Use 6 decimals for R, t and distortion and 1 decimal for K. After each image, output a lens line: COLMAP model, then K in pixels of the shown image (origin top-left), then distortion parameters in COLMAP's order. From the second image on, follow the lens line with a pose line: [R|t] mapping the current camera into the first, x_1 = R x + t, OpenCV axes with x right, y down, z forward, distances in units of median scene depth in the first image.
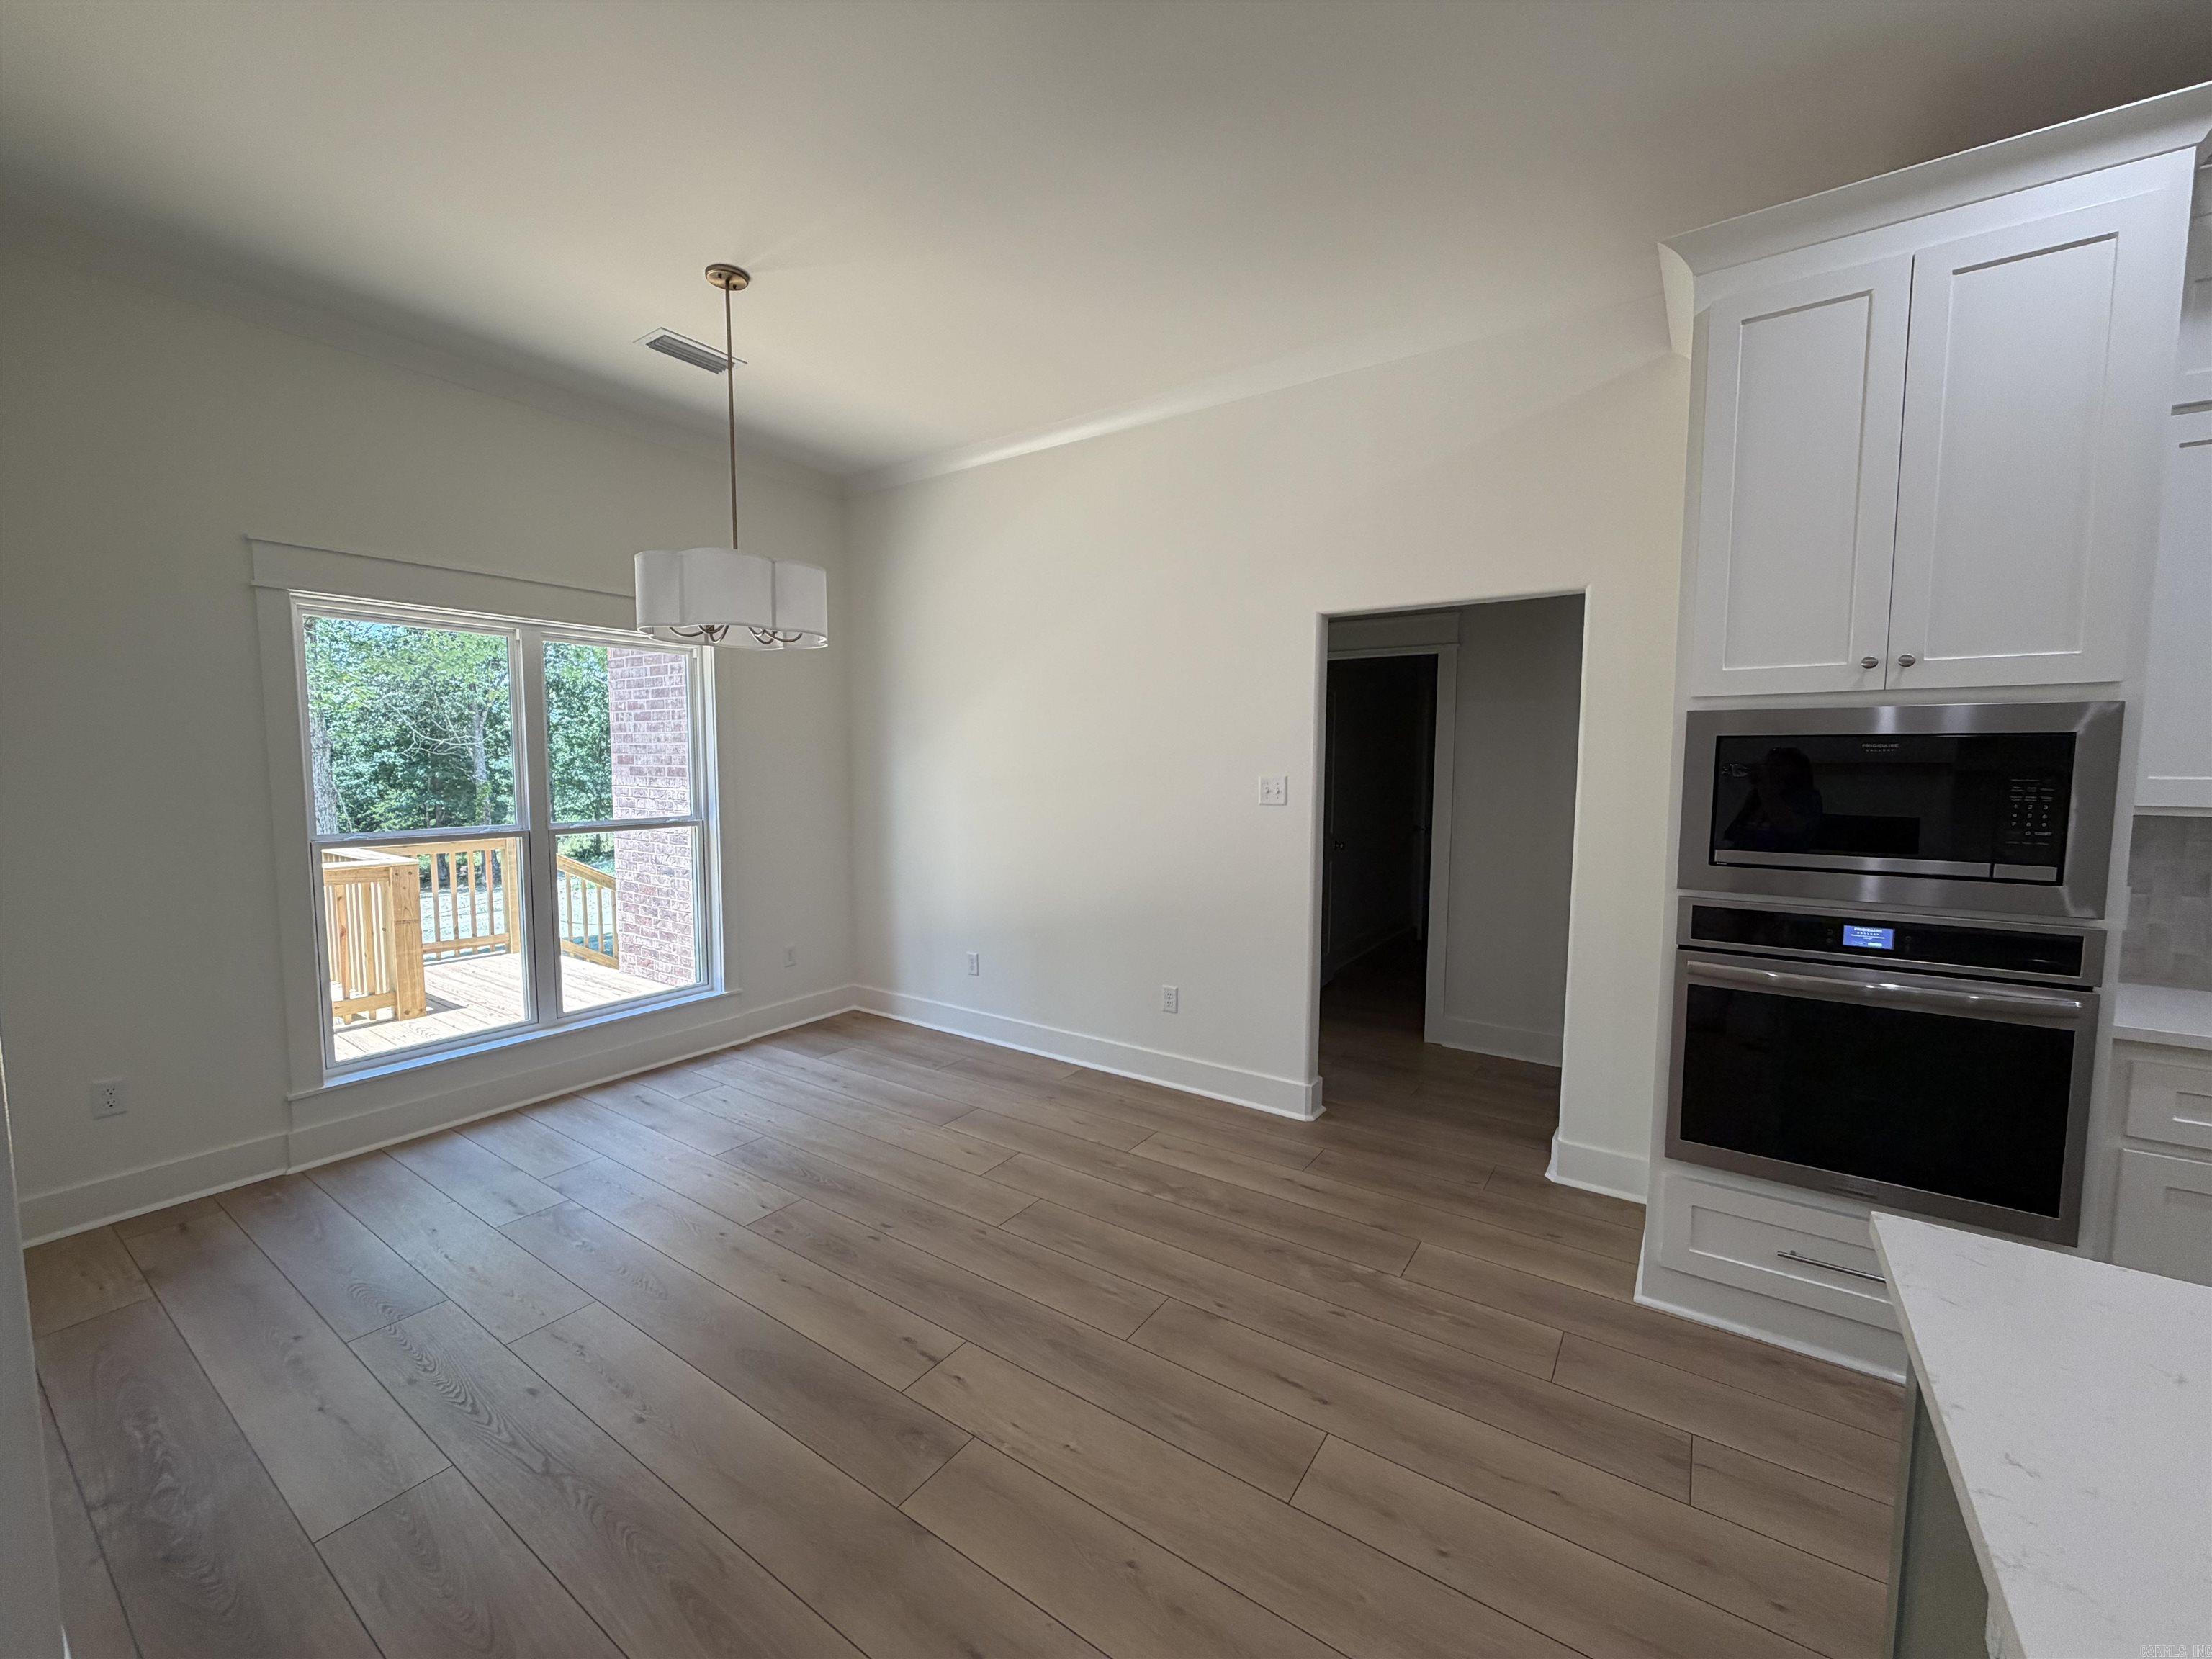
lens RADIAL K [[880.8, 0, 1100.5], [0, 880.8, 832.8], [0, 0, 1]] dist [0.001541, -0.000749]
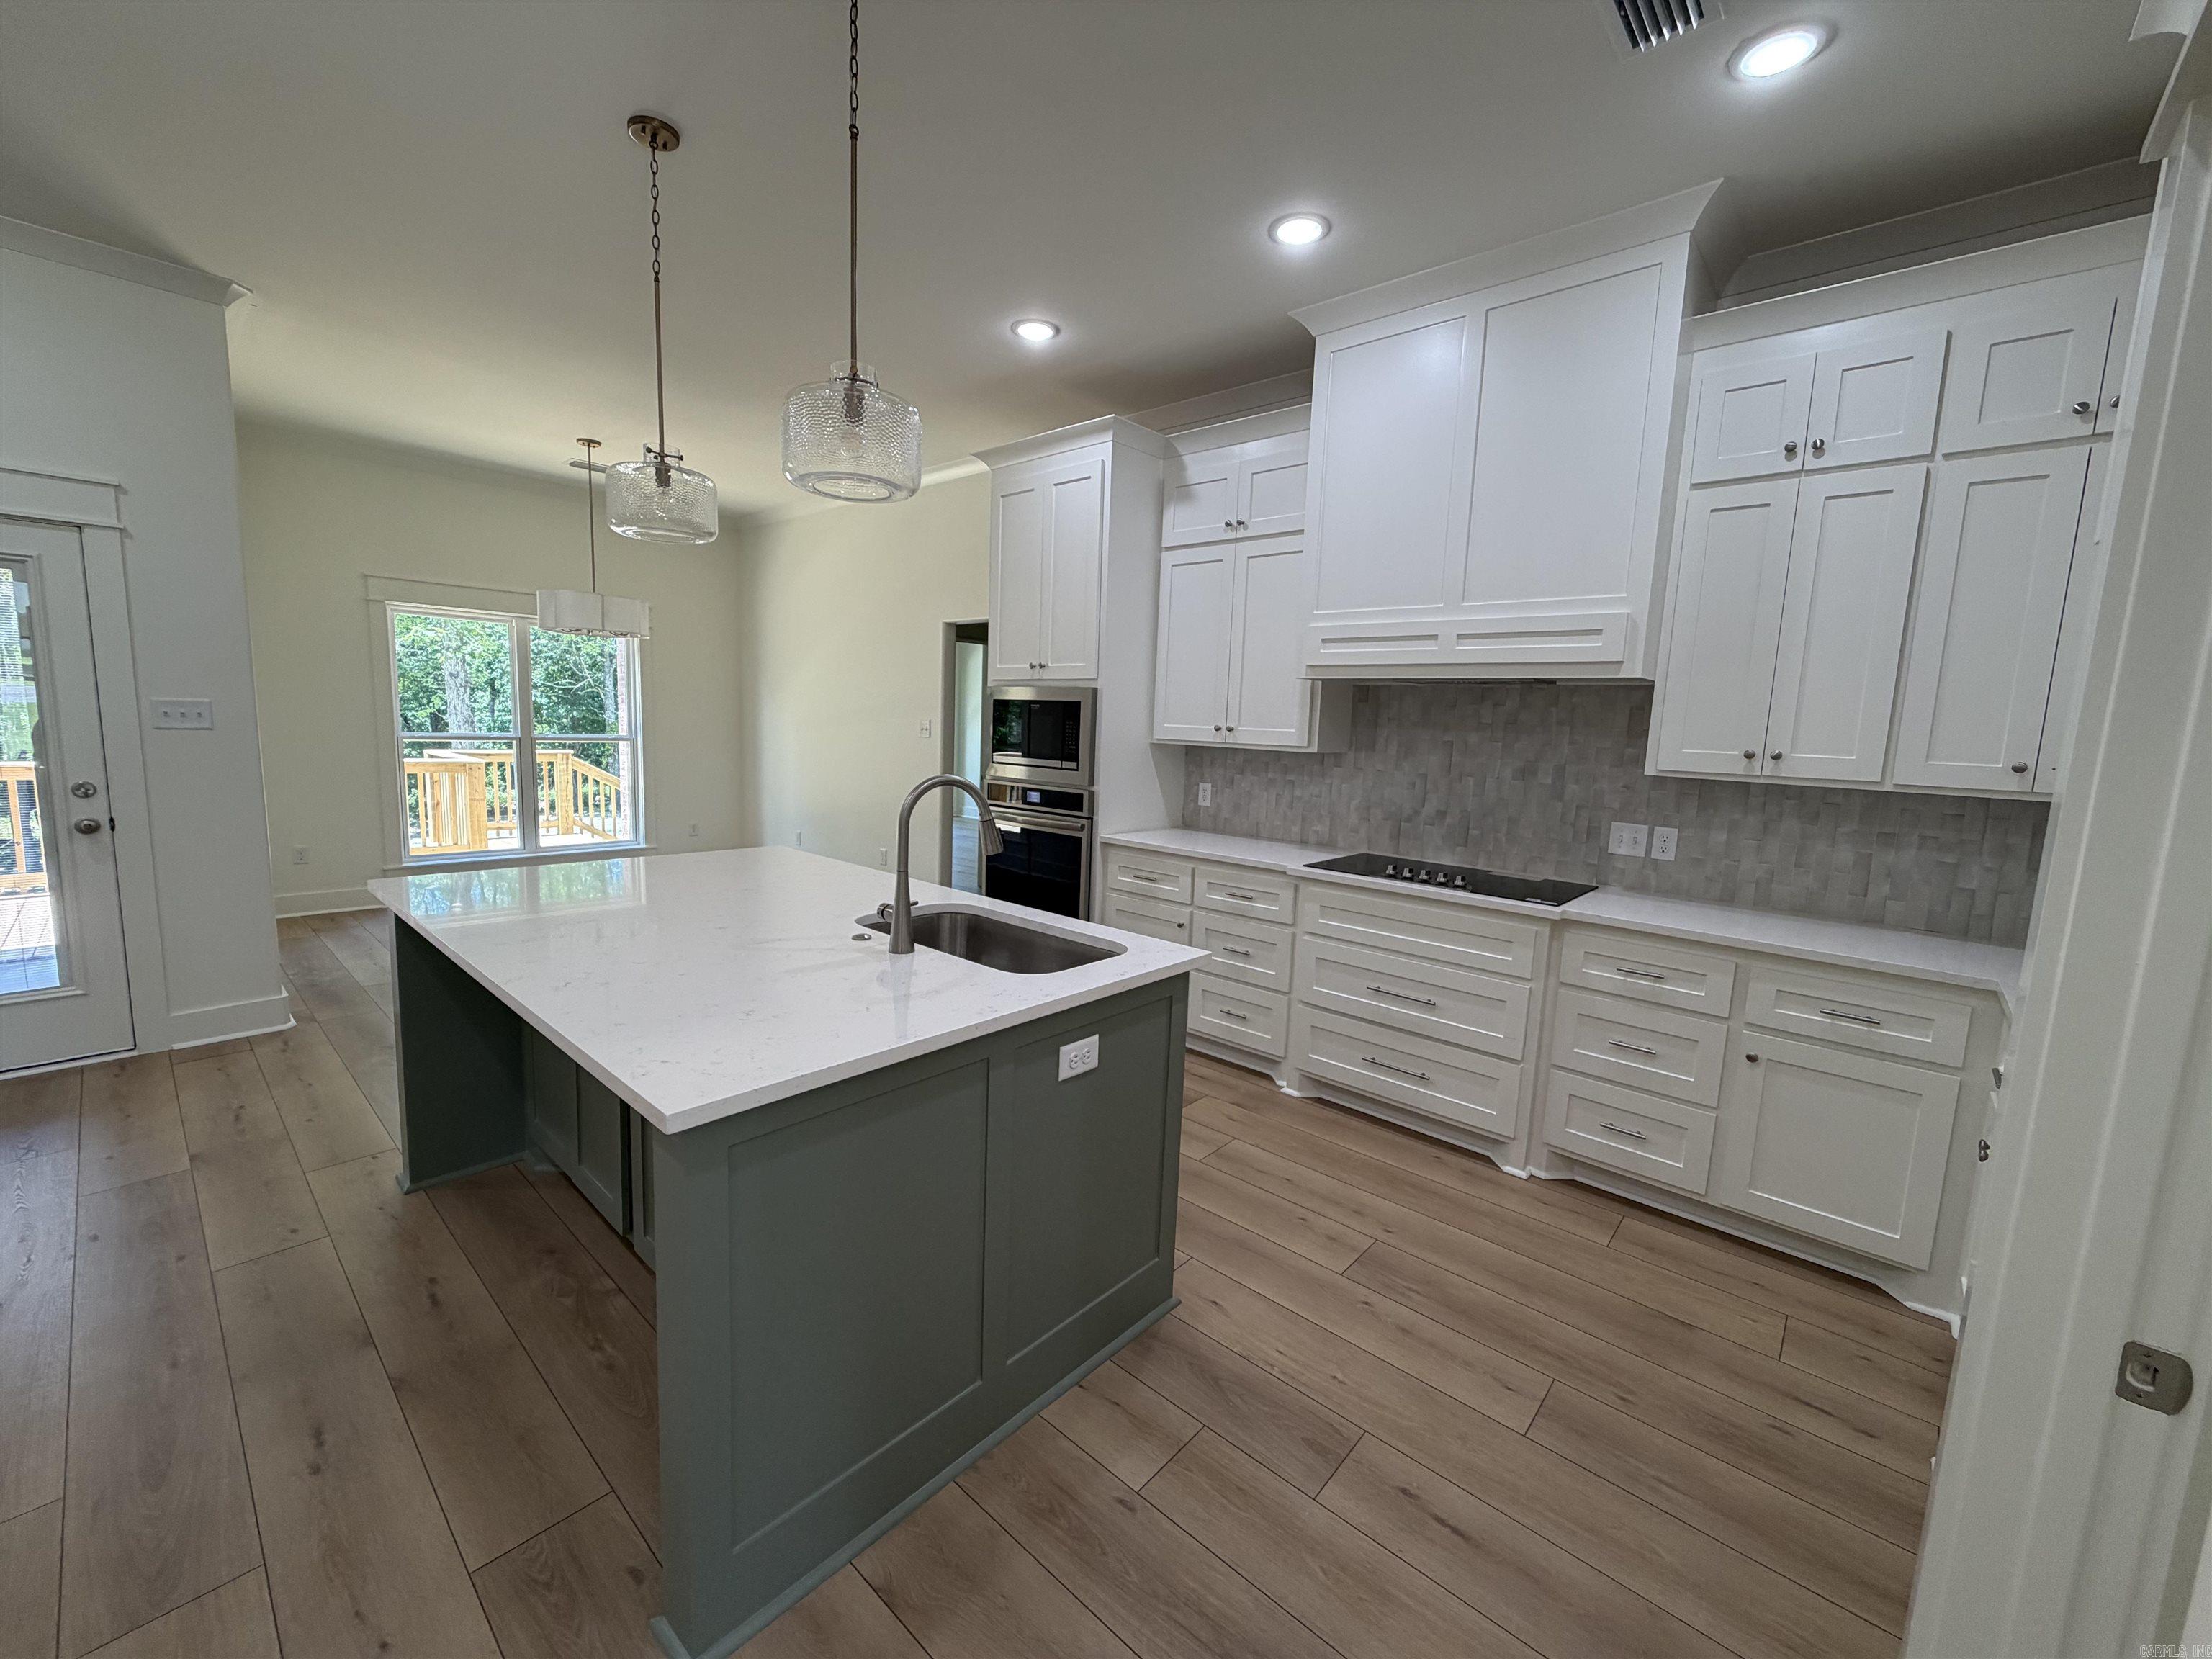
lens RADIAL K [[880.8, 0, 1096.4], [0, 880.8, 828.8], [0, 0, 1]] dist [0.001541, -0.000749]
pose [[0.991229, 0.054213, -0.120524, 0.952089], [-0.049961, 0.998027, 0.038025, 0.080211], [0.122348, -0.031670, 0.991982, -0.802354]]
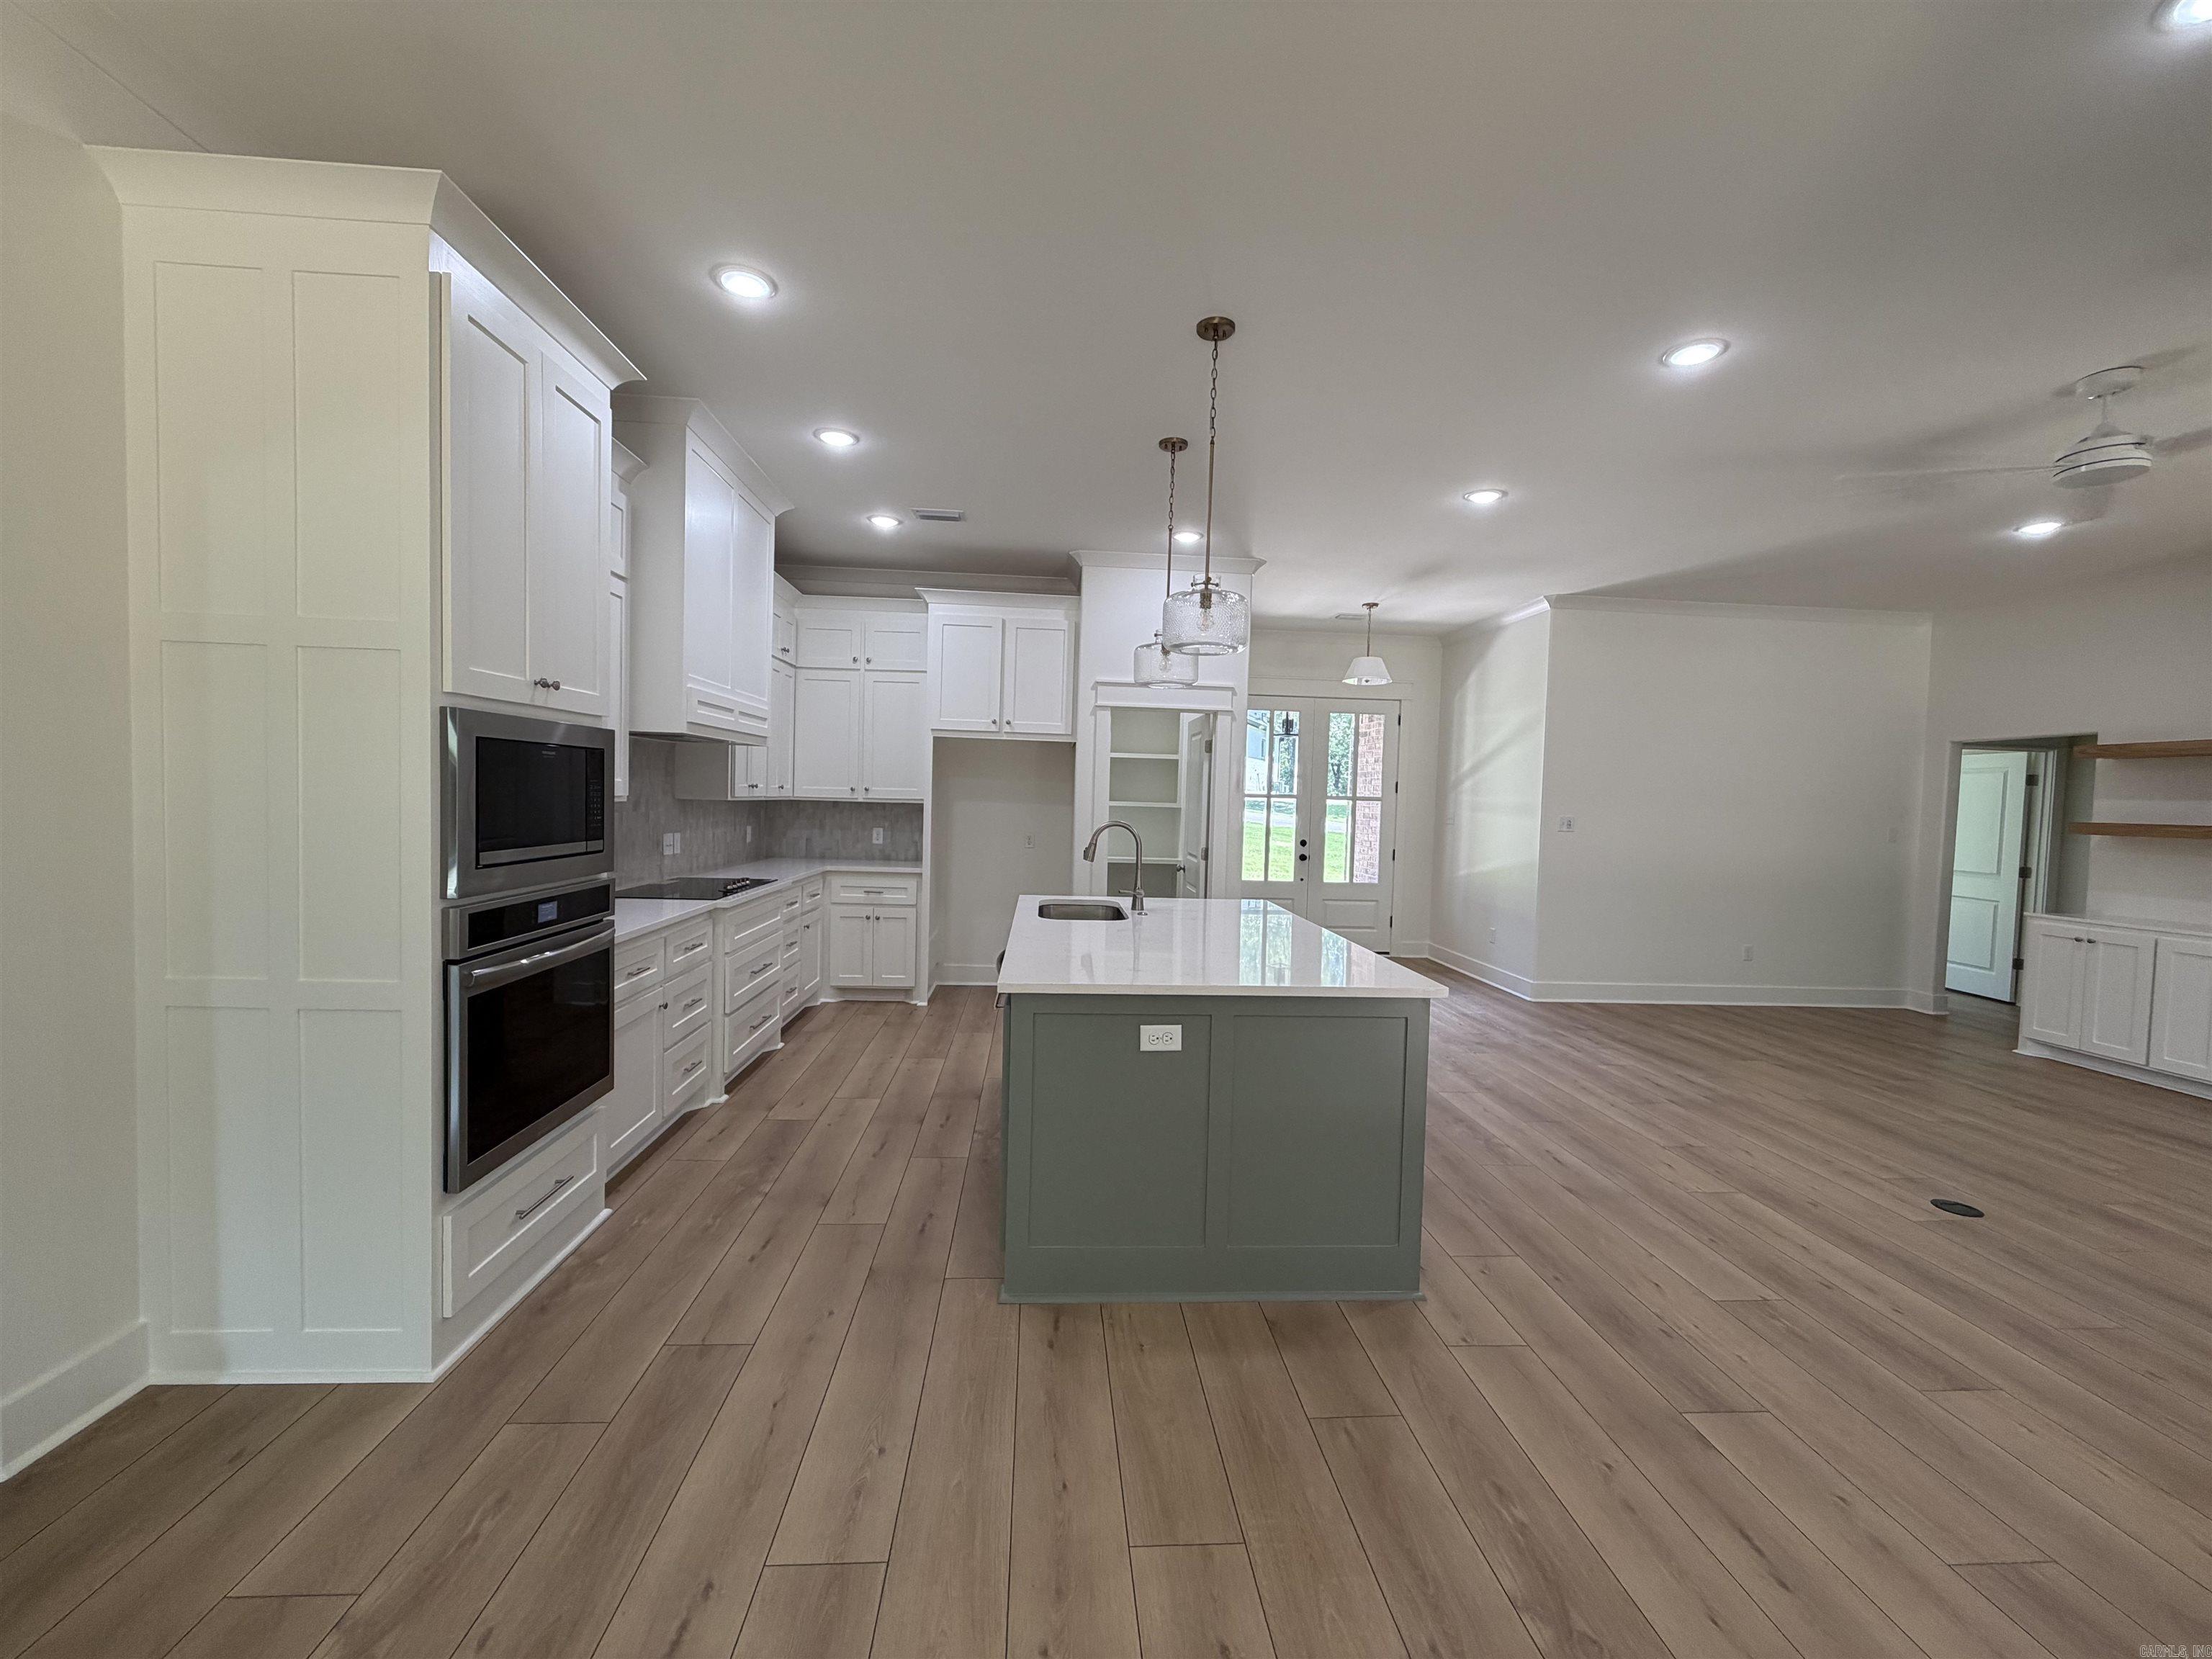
lens RADIAL K [[880.8, 0, 1098.9], [0, 880.8, 827.0], [0, 0, 1]] dist [0.001541, -0.000749]
pose [[-0.620865, -0.047033, 0.782505, -0.395780], [0.039512, 0.995052, 0.091158, -0.056749], [-0.782921, 0.087515, -0.615935, 0.852533]]
